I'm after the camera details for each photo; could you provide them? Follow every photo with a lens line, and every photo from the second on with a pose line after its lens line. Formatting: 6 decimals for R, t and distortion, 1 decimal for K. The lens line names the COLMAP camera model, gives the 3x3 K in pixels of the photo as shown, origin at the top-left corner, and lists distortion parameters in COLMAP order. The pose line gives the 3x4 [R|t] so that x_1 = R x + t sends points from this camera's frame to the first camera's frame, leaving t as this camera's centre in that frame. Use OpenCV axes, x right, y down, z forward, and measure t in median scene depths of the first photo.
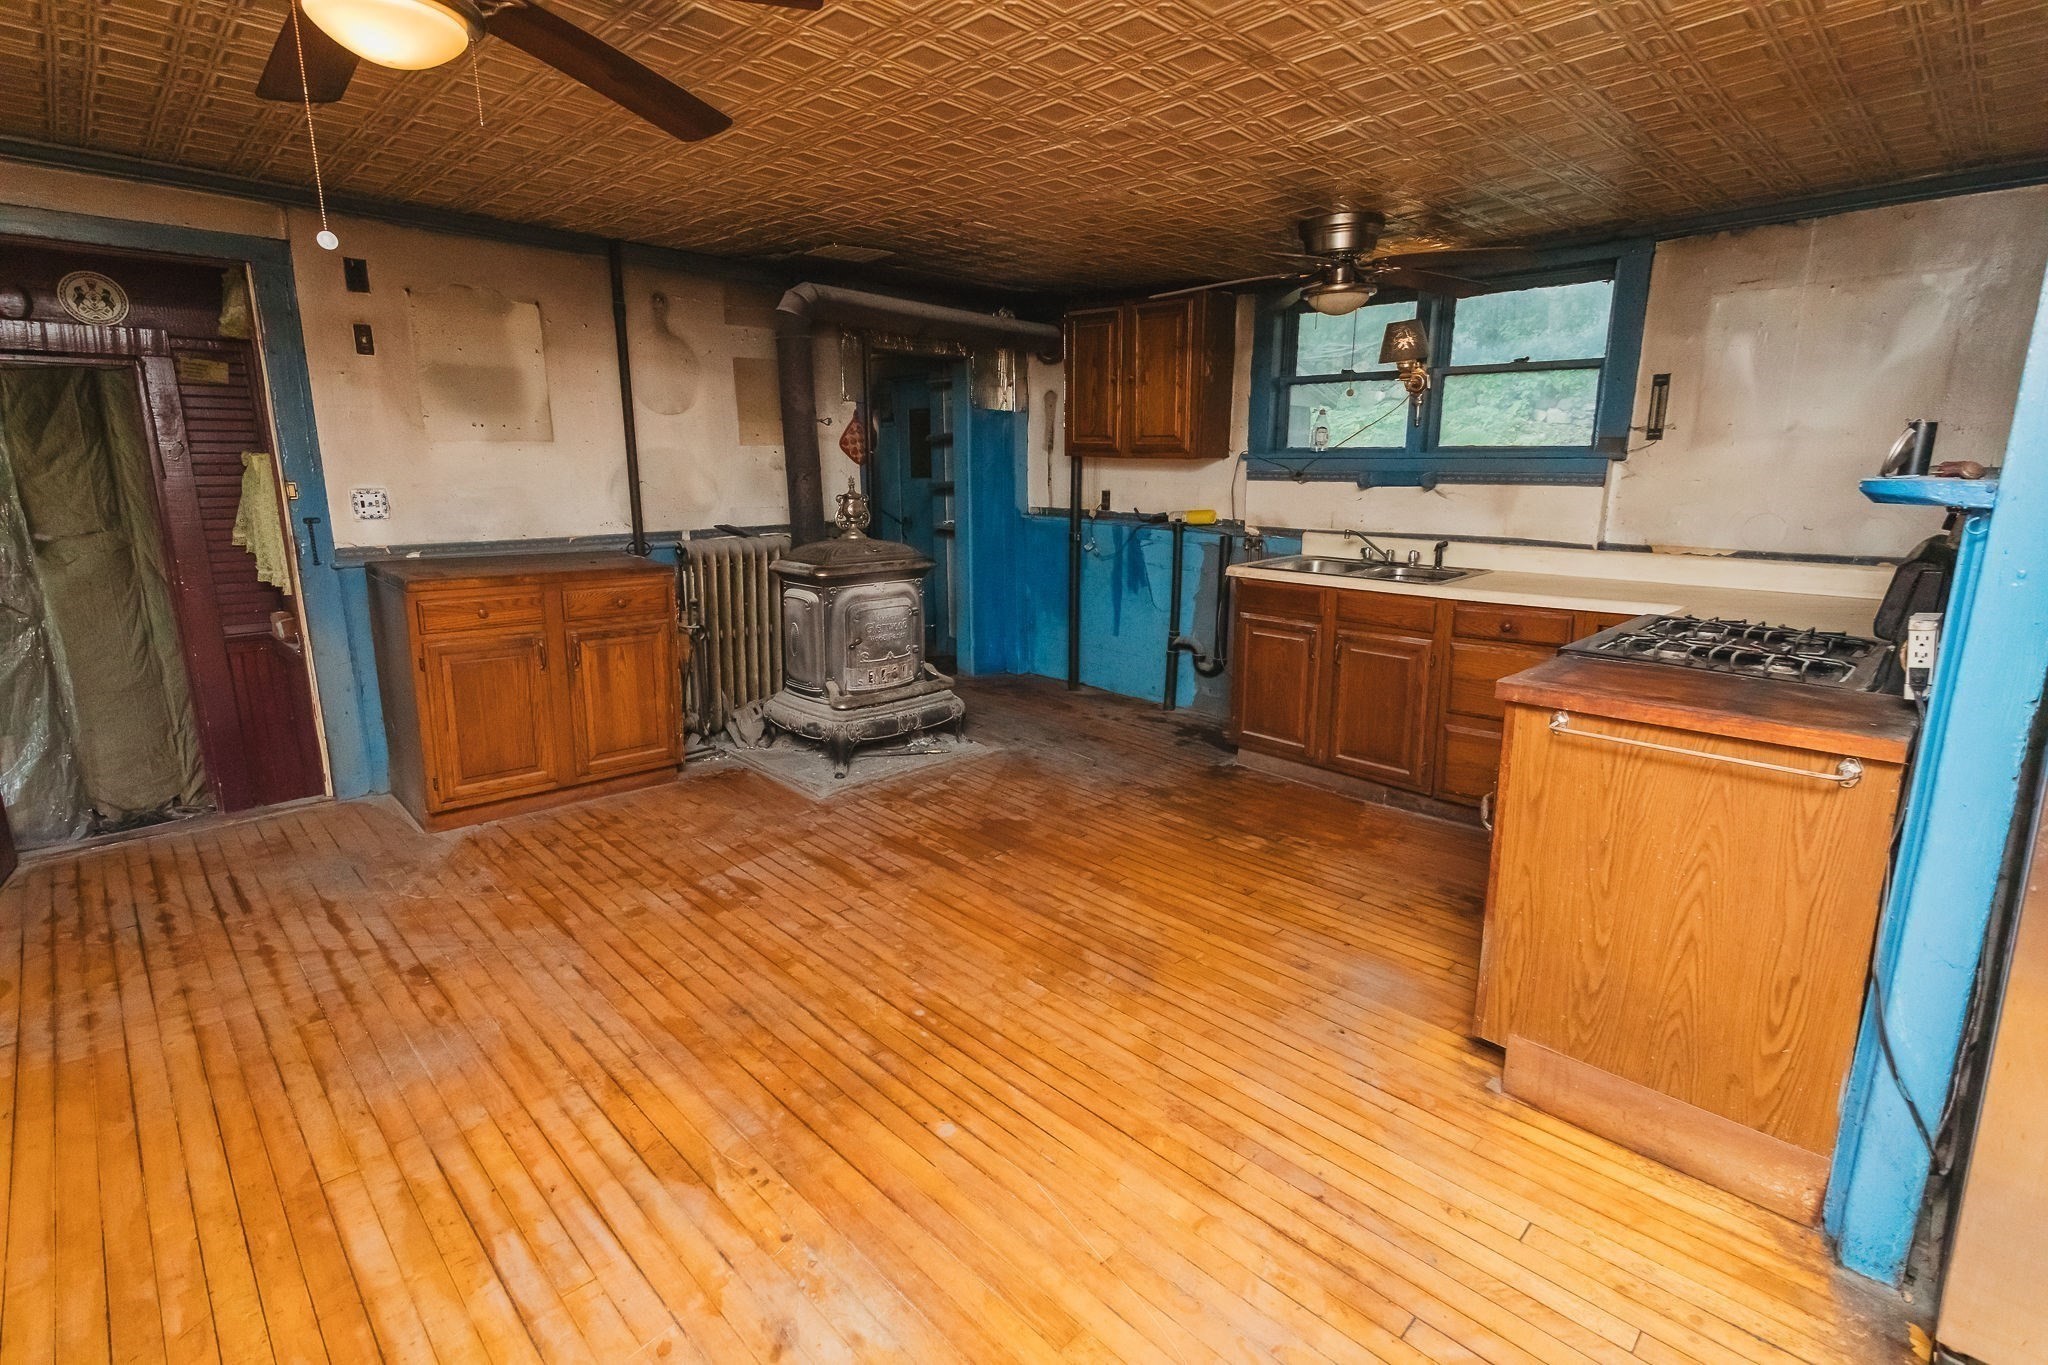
lens RADIAL K [[976.1, 0, 1024.0], [0, 976.1, 682.5], [0, 0, 1]] dist [-0.000398, 0.001332]
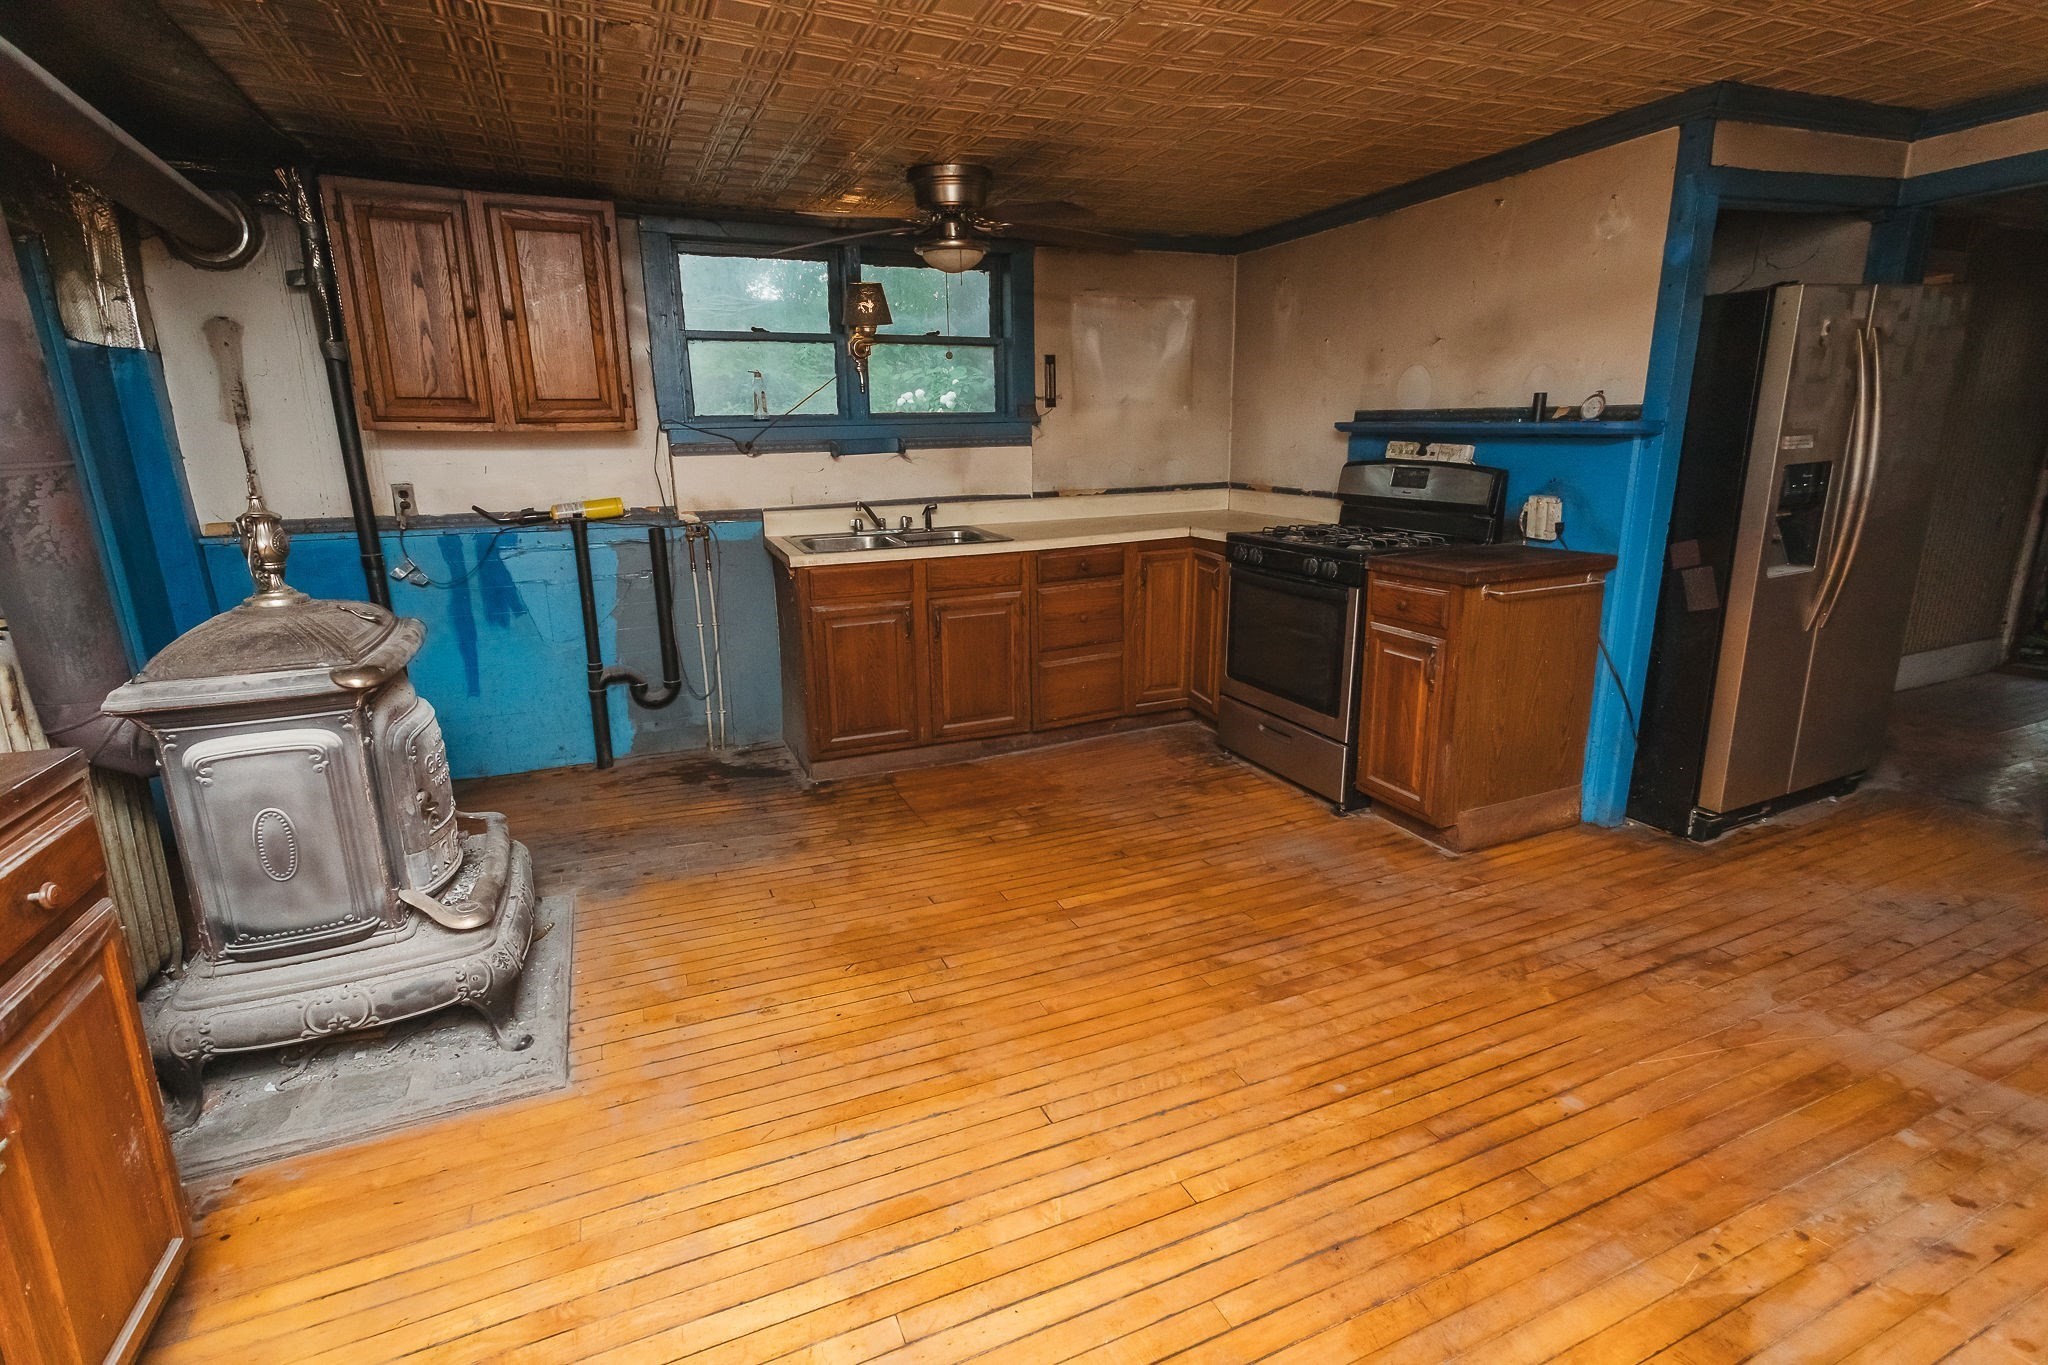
lens RADIAL K [[969.0, 0, 1024.0], [0, 969.0, 682.5], [0, 0, 1]] dist [-0.001285, 0.002001]
pose [[0.347791, -0.247742, 0.904249, -0.511372], [0.227612, 0.957916, 0.174902, -0.117588], [-0.909524, 0.144989, 0.389543, 0.518997]]
